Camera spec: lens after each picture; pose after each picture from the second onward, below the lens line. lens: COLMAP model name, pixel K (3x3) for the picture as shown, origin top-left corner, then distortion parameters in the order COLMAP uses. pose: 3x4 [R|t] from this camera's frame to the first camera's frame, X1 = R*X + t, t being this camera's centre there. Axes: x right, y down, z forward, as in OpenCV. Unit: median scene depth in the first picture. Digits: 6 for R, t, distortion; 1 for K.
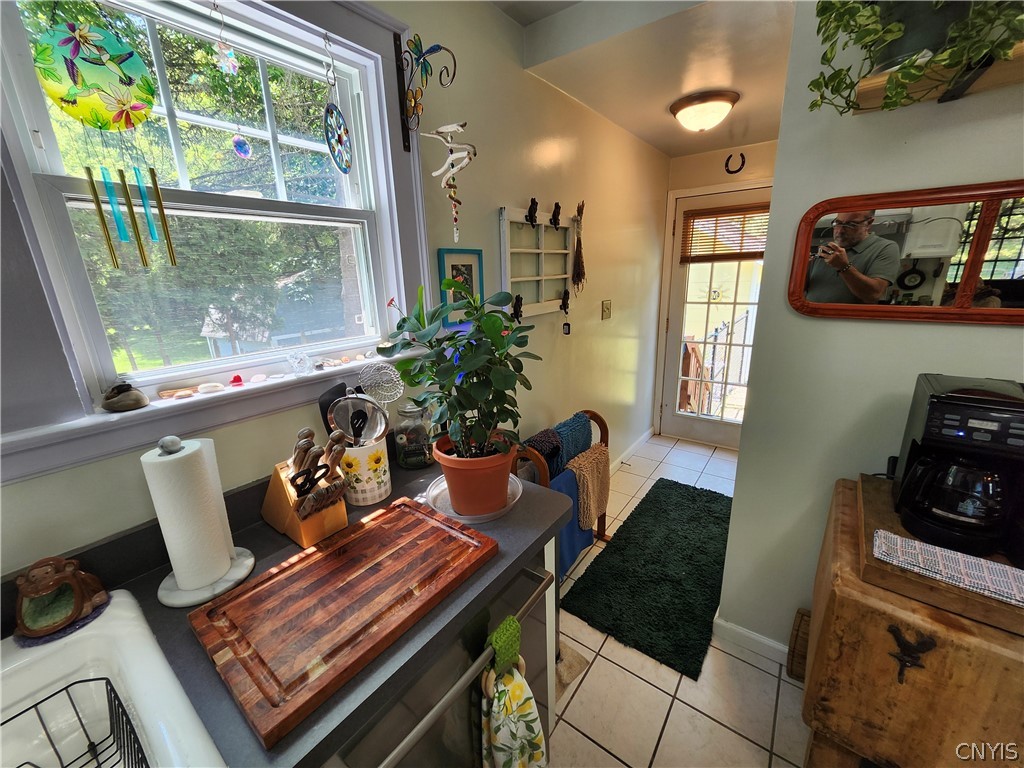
lens RADIAL K [[404.3, 0, 512.0], [0, 404.3, 384.0], [0, 0, 1]] dist [0.000179, 0.000067]
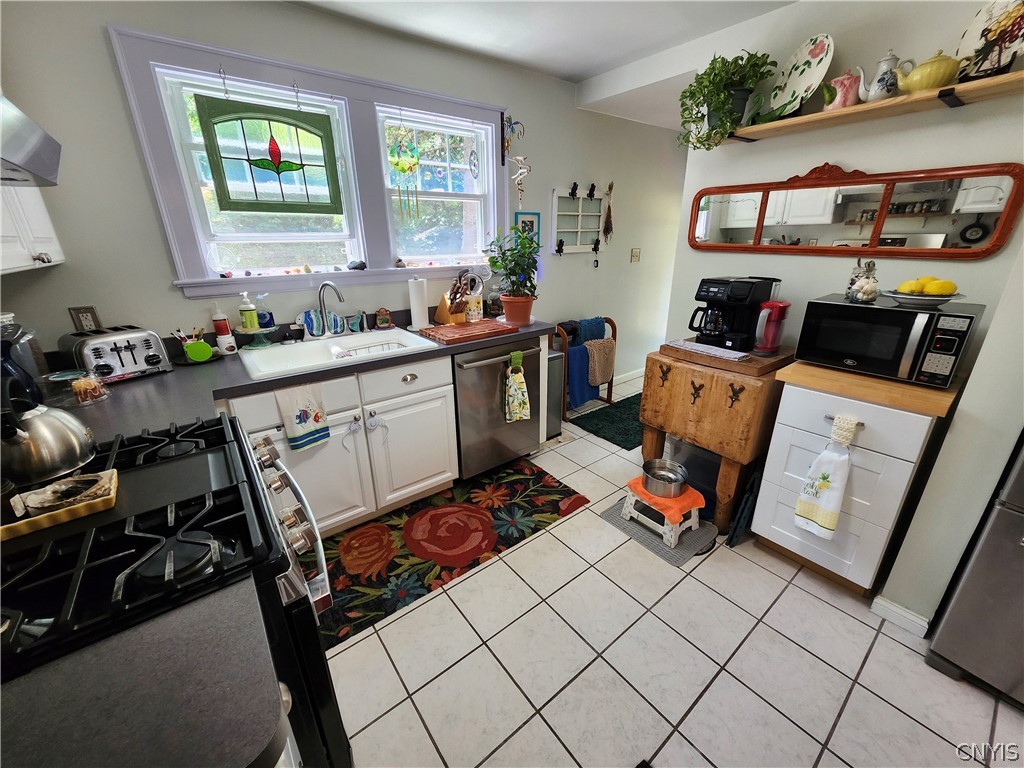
lens RADIAL K [[404.3, 0, 512.0], [0, 404.3, 384.0], [0, 0, 1]] dist [0.000179, 0.000067]
pose [[0.964375, 0.111538, -0.239876, 0.465002], [-0.090314, 0.991104, 0.097755, 0.390267], [0.248645, -0.072609, 0.965869, -1.239048]]
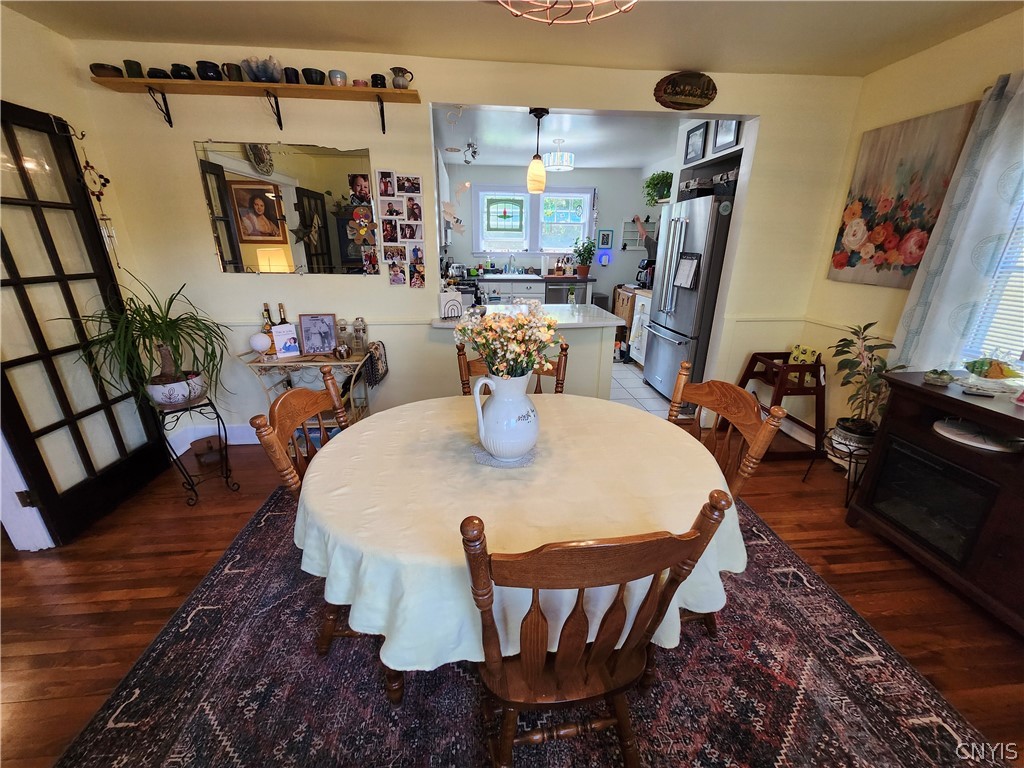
lens RADIAL K [[409.8, 0, 518.6], [0, 409.8, 385.0], [0, 0, 1]] dist [-0.001531, -0.000143]
pose [[0.674420, 0.285011, -0.681122, 3.400710], [-0.229188, 0.957736, 0.173825, 0.877600], [0.701877, 0.038874, 0.711237, -3.380929]]
